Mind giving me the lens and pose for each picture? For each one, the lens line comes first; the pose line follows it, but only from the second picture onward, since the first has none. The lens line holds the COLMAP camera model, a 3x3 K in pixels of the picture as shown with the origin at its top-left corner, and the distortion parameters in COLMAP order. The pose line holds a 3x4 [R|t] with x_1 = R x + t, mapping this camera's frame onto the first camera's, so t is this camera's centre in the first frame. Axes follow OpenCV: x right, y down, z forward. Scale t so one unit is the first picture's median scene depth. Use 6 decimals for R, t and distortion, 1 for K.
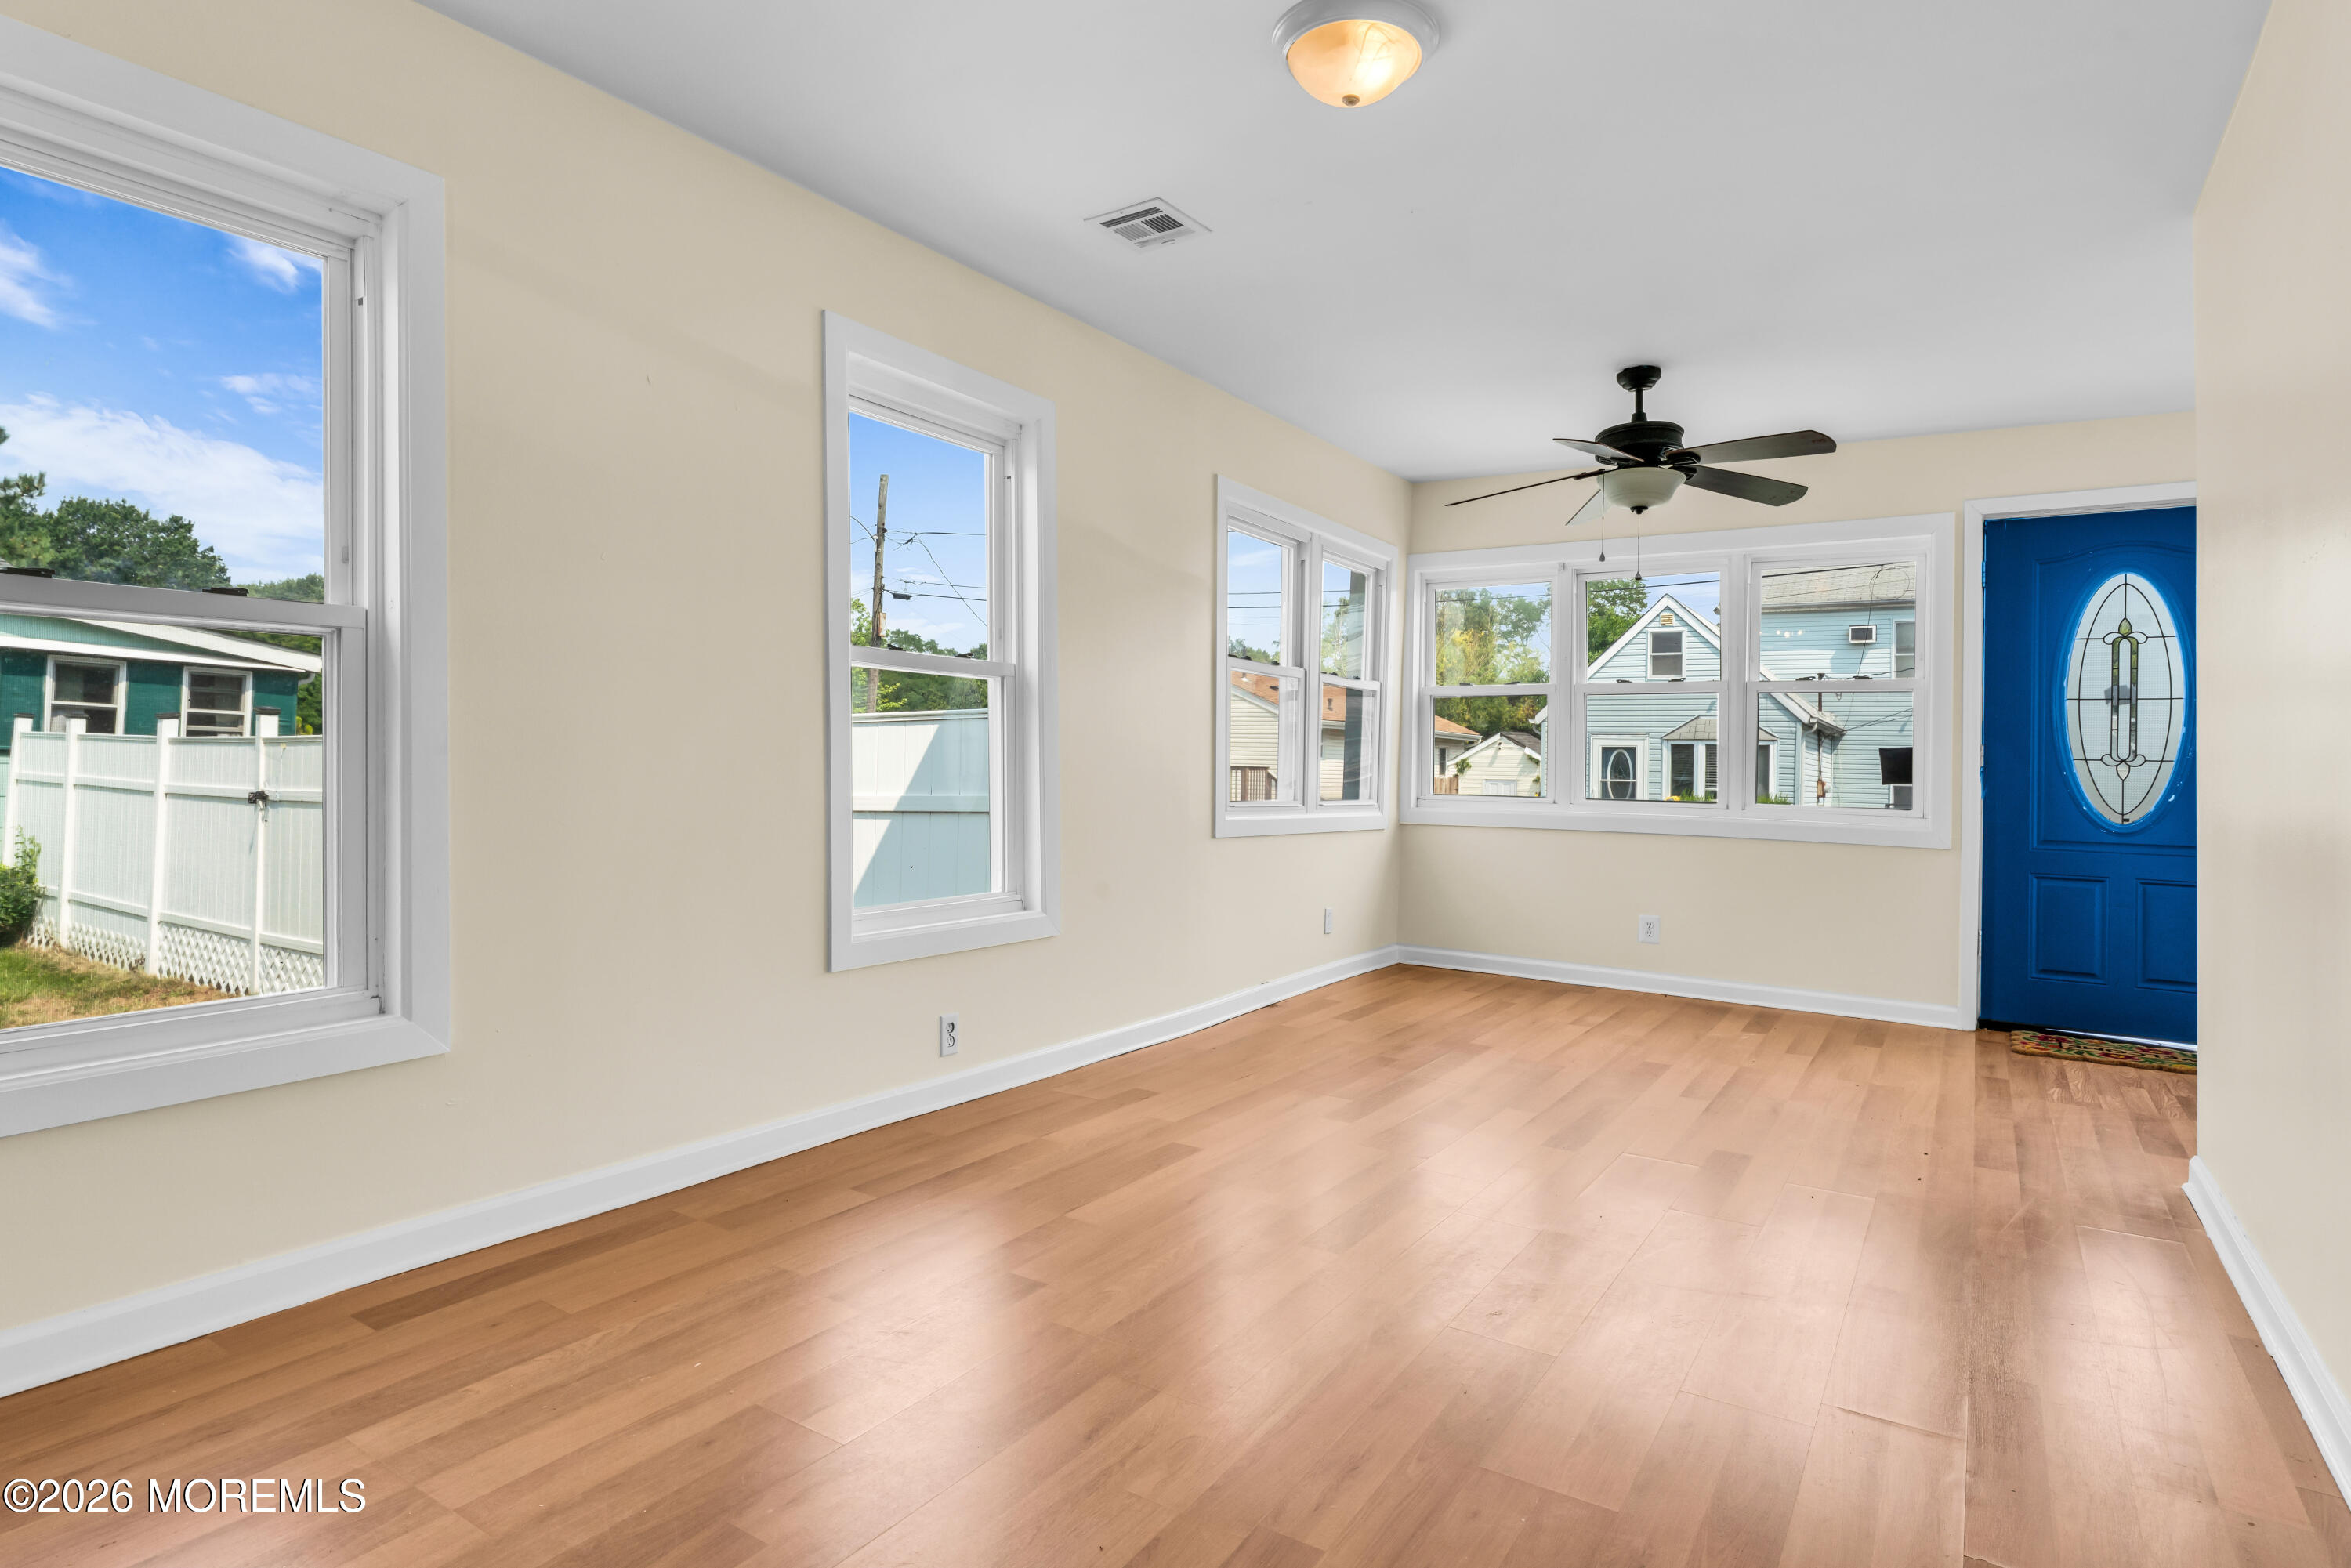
lens RADIAL K [[1272.0, 0, 1159.3], [0, 1272.0, 745.2], [0, 0, 1]] dist [0.001565, 0.001028]
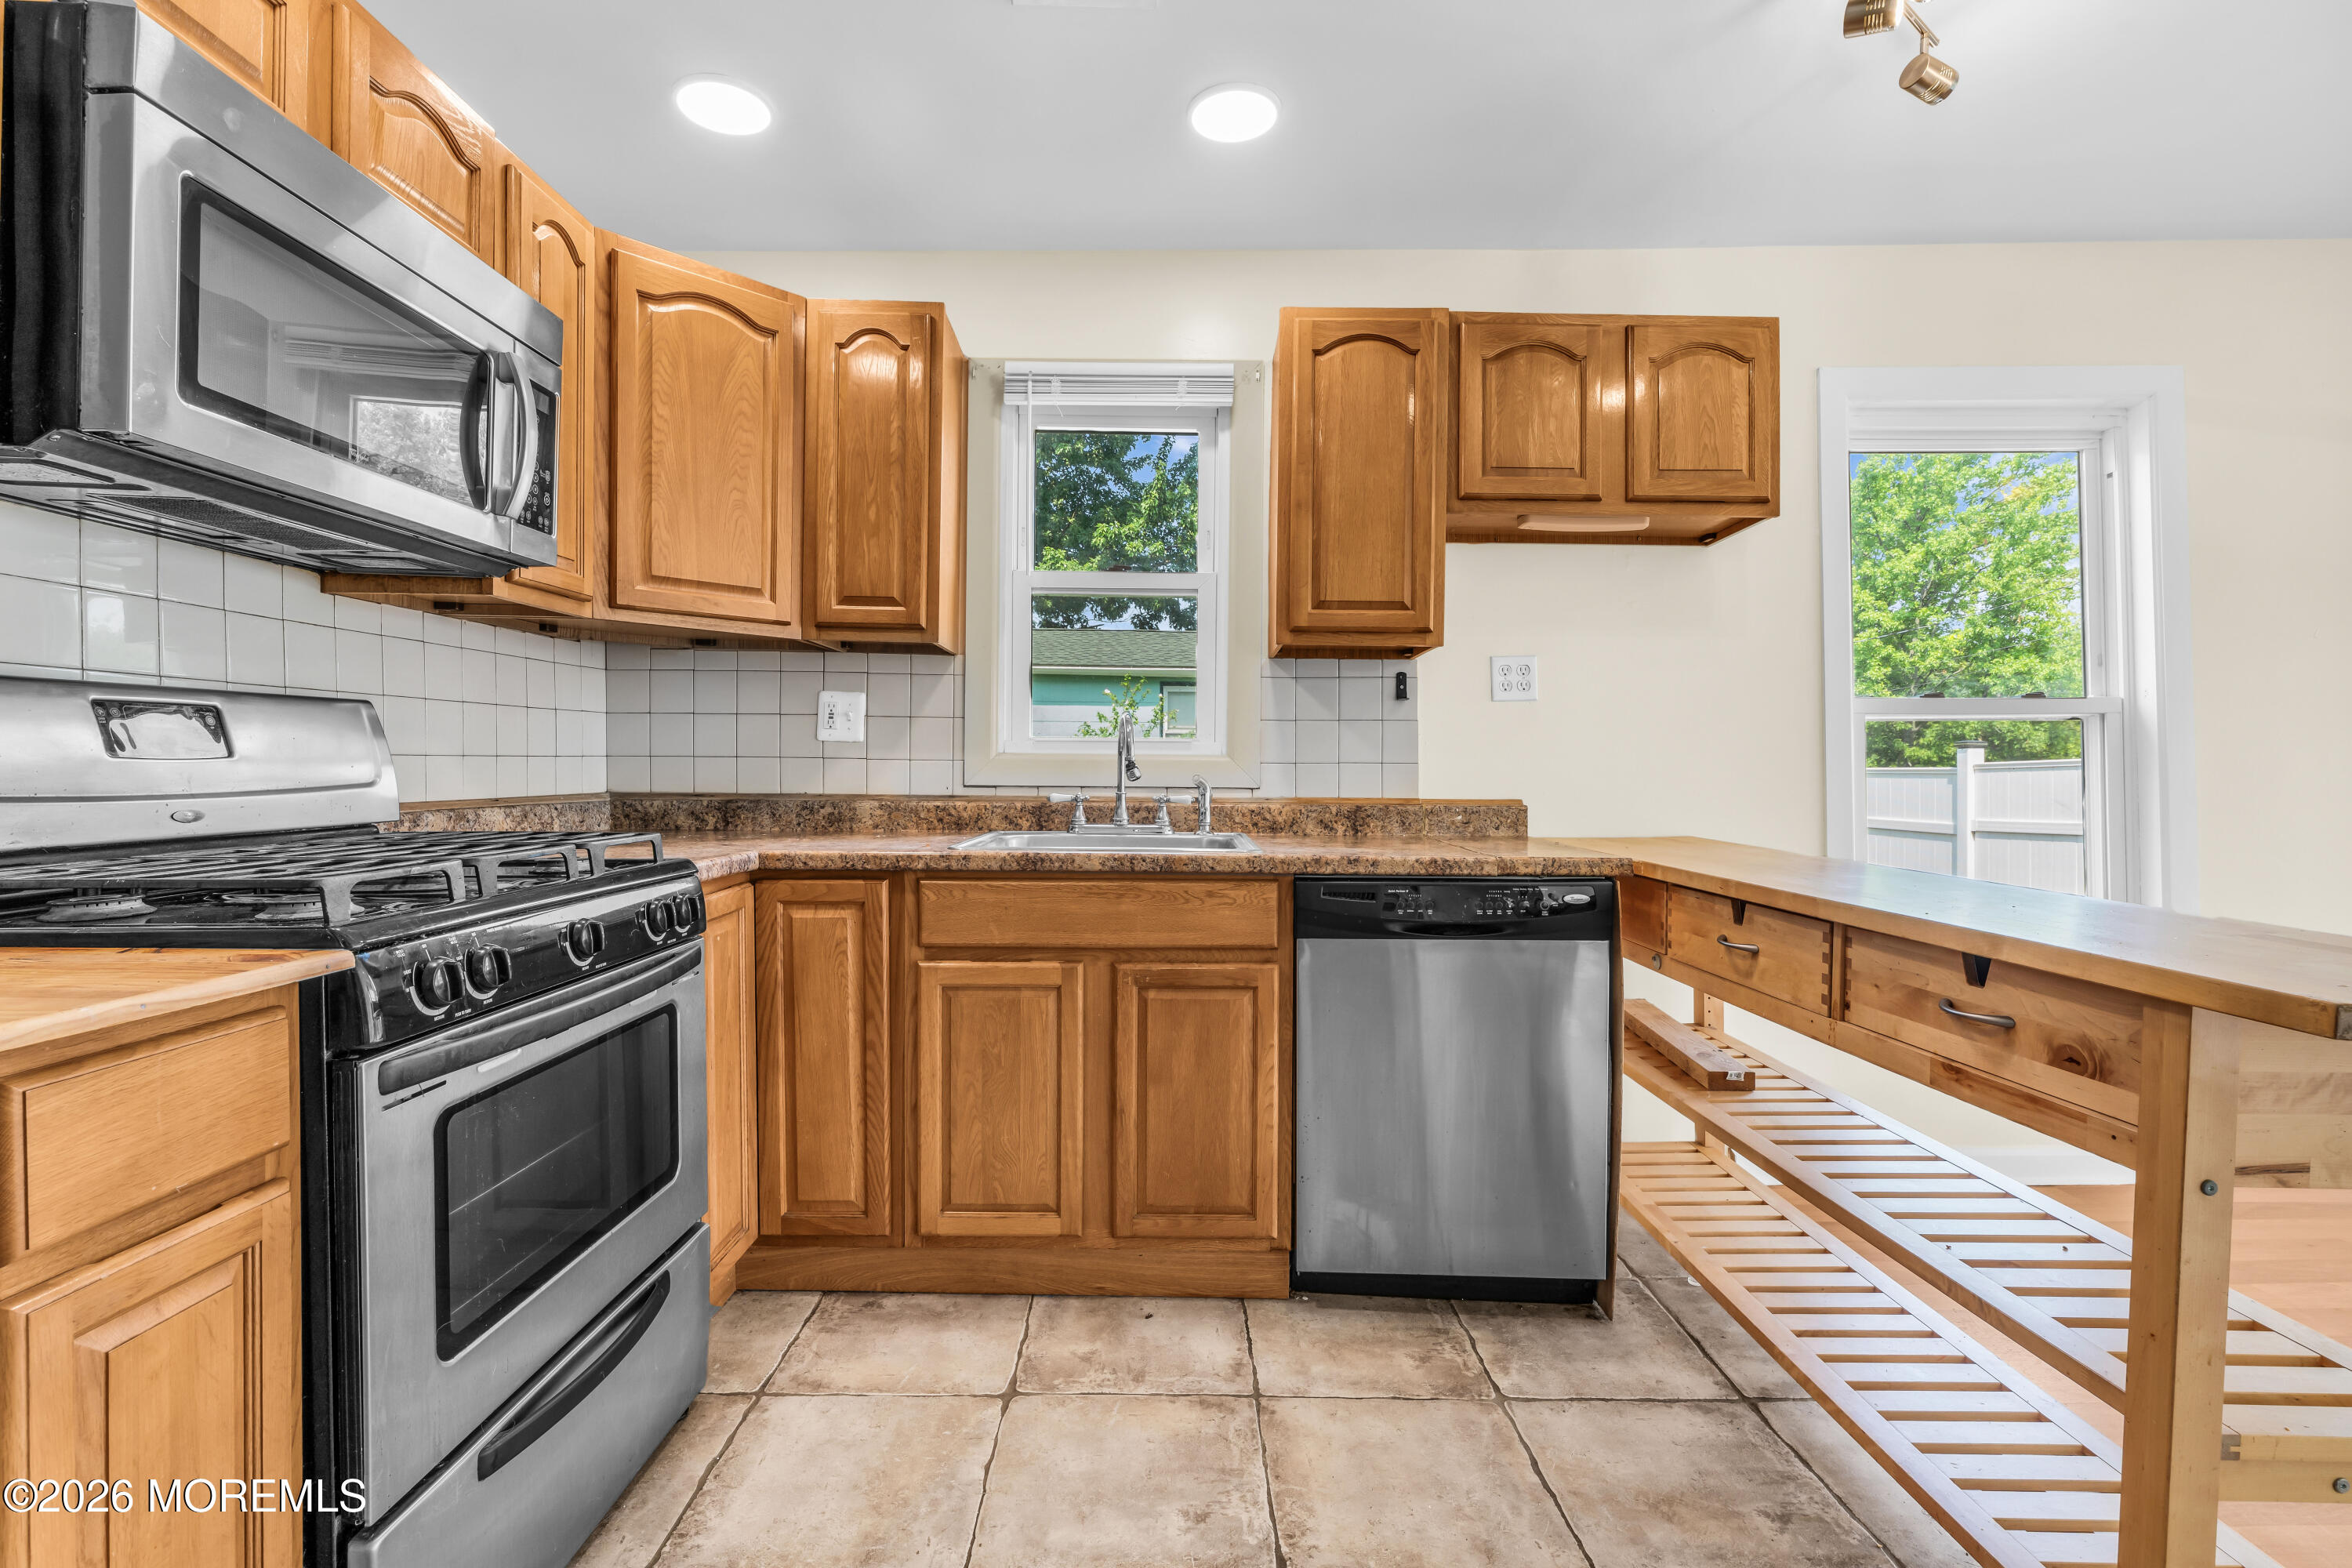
lens RADIAL K [[1082.5, 0, 1176.0], [0, 1082.5, 784.0], [0, 0, 1]] dist [-0.000549, -0.000586]
pose [[0.560255, -0.002314, -0.828317, -0.108936], [0.016697, 0.999824, 0.008500, -0.019339], [0.828152, -0.018593, 0.560195, -0.248760]]
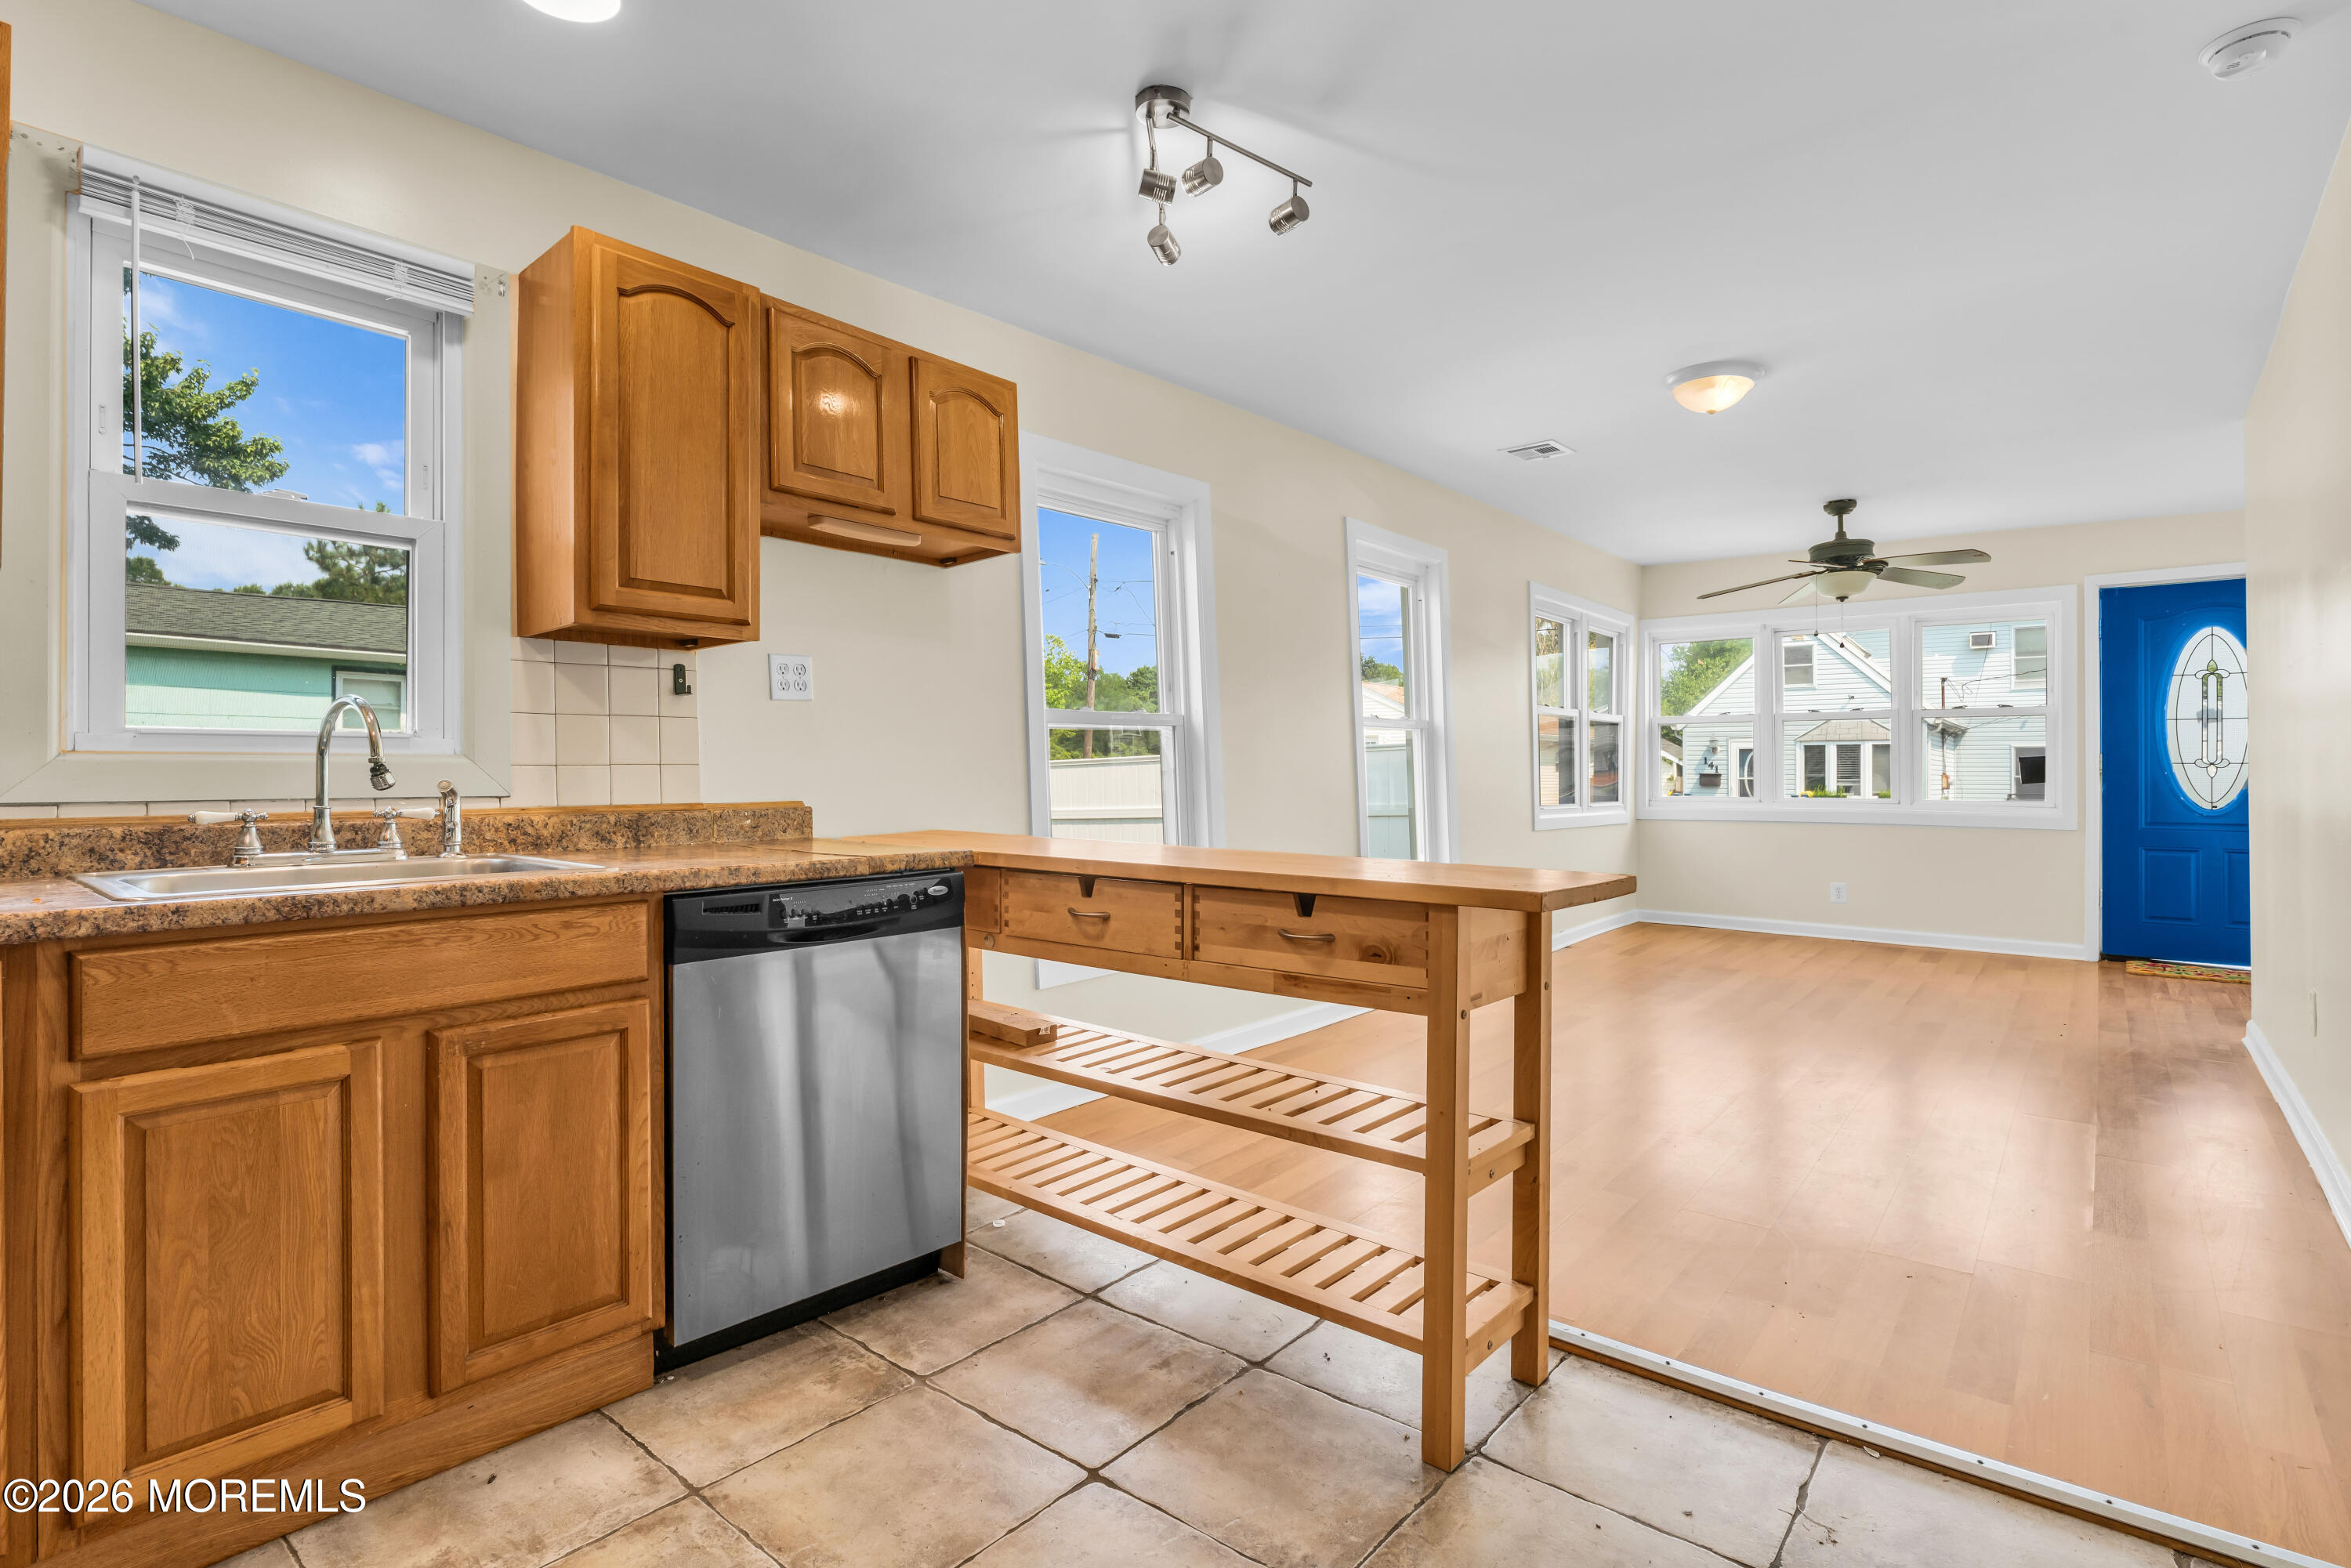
lens RADIAL K [[1135.0, 0, 1172.0], [0, 1135.0, 769.3], [0, 0, 1]] dist [-0.001543, -0.000787]
pose [[0.993295, -0.022184, -0.113462, -0.217473], [0.023618, 0.999657, 0.011309, -0.021773], [0.113172, -0.013912, 0.993478, -0.339130]]
